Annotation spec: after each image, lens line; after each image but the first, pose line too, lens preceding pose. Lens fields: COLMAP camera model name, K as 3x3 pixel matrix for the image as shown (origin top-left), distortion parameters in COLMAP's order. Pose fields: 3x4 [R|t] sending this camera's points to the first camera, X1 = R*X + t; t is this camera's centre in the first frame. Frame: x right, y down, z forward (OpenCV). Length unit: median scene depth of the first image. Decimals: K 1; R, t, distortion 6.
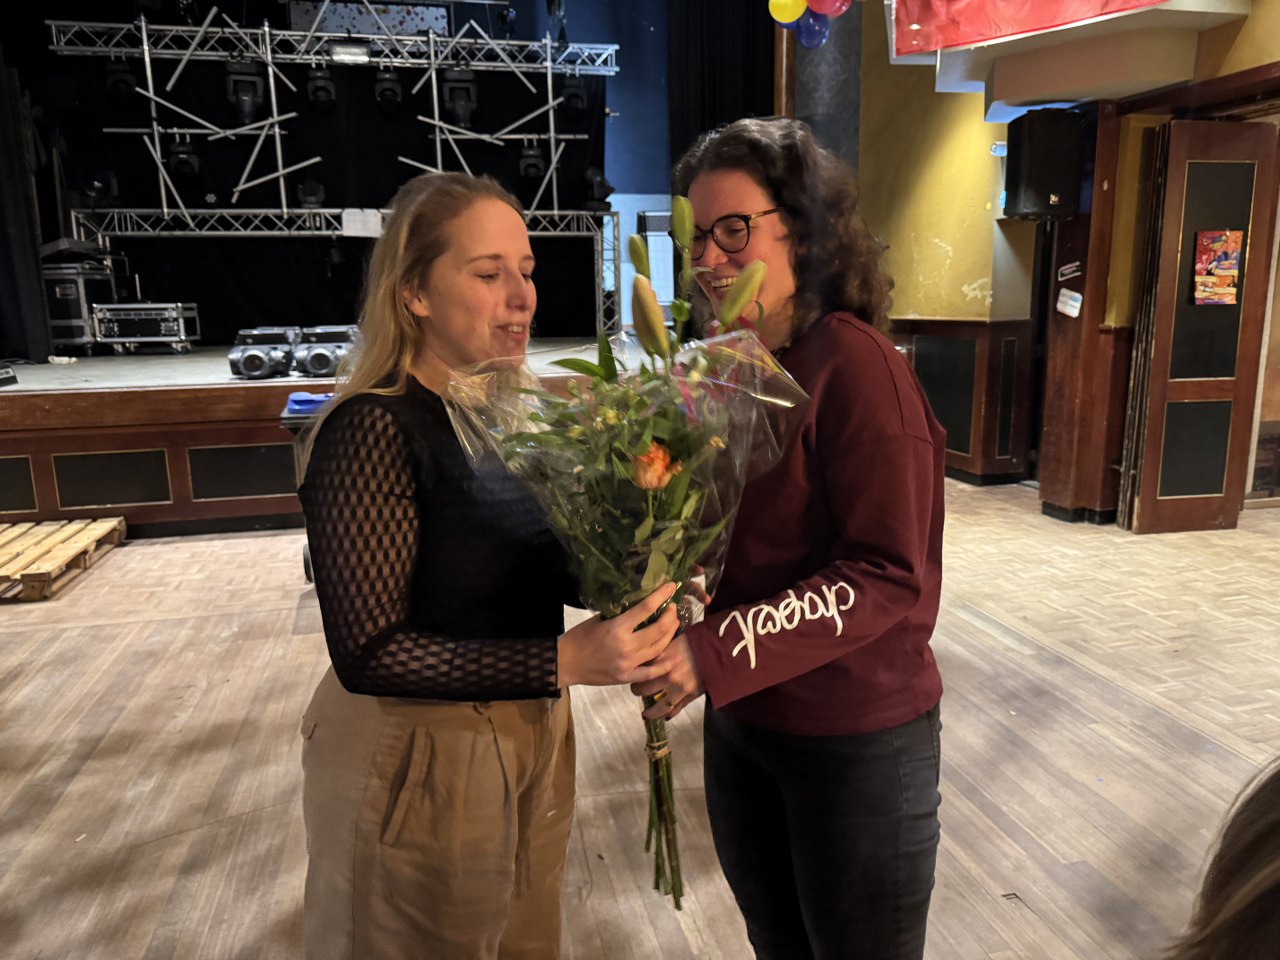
lens RADIAL K [[926.6, 0, 638.1], [0, 926.6, 482.6], [0, 0, 1]] dist [0.004832, -0.008134]
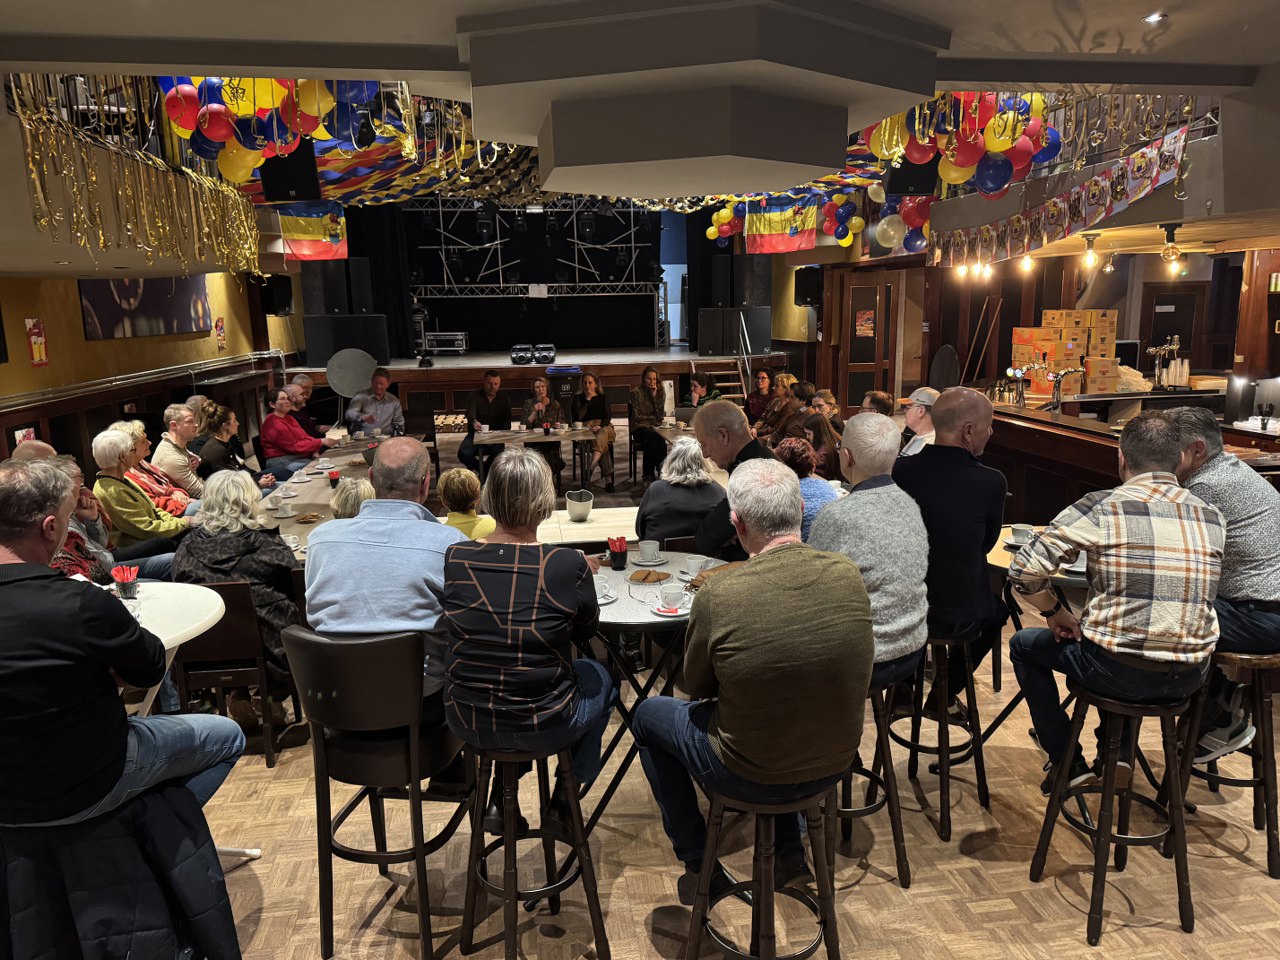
lens RADIAL K [[910.8, 0, 640.0], [0, 910.8, 480.0], [0, 0, 1]] dist [0.110549, -0.130042]
pose [[0.996110, 0.013049, -0.087148, 0.116913], [-0.013665, 0.999886, -0.006477, 0.162788], [0.087053, 0.007643, 0.996174, -1.107966]]
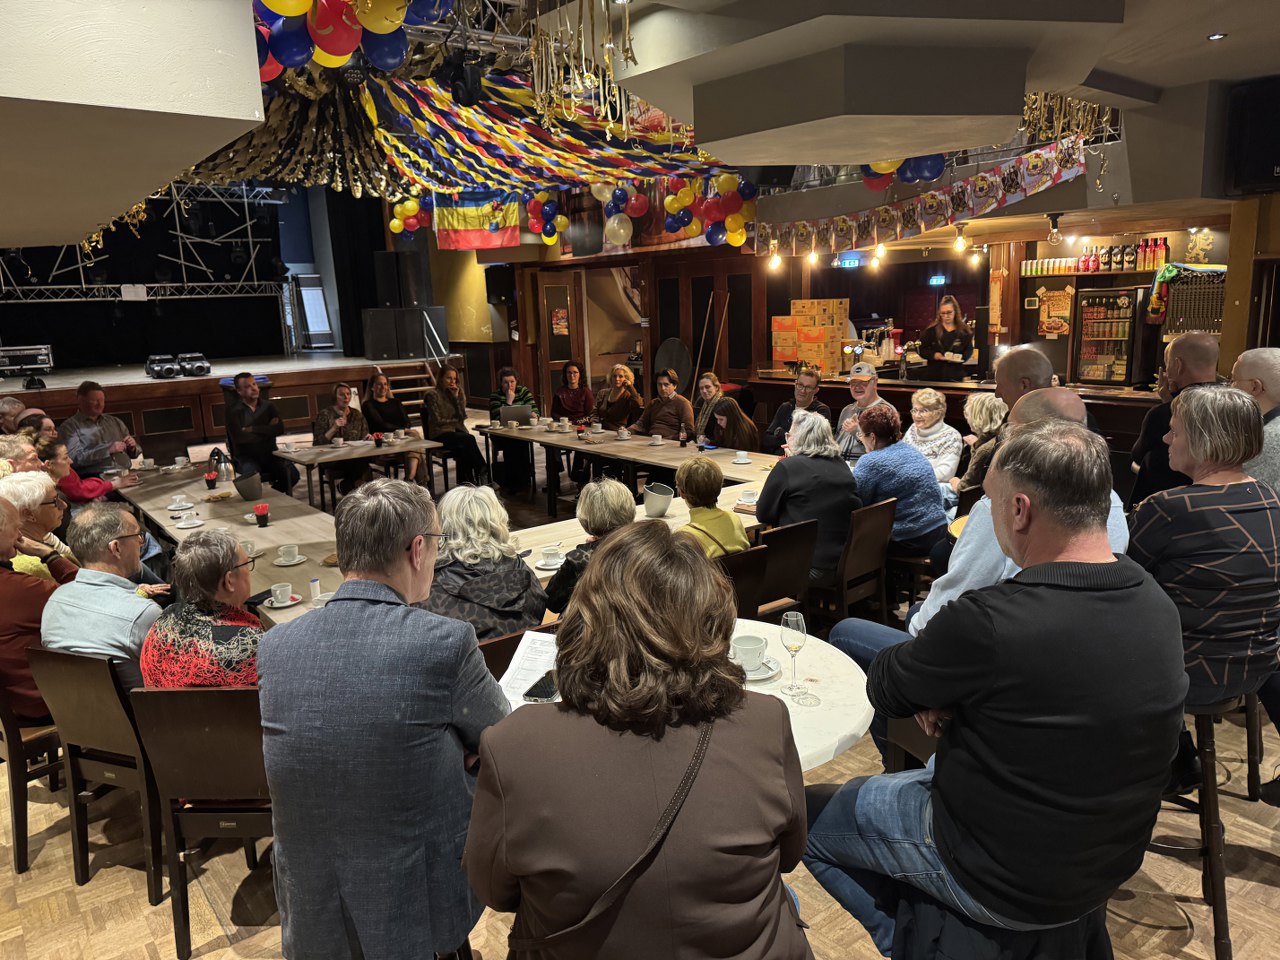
lens RADIAL K [[883.6, 0, 664.4], [0, 883.6, 510.0], [0, 0, 1]] dist [0.056581, -0.086594]
pose [[0.894747, -0.113326, 0.431955, -0.209910], [0.104998, 0.993535, 0.043168, 0.161354], [-0.434054, 0.006730, 0.900862, -0.988064]]
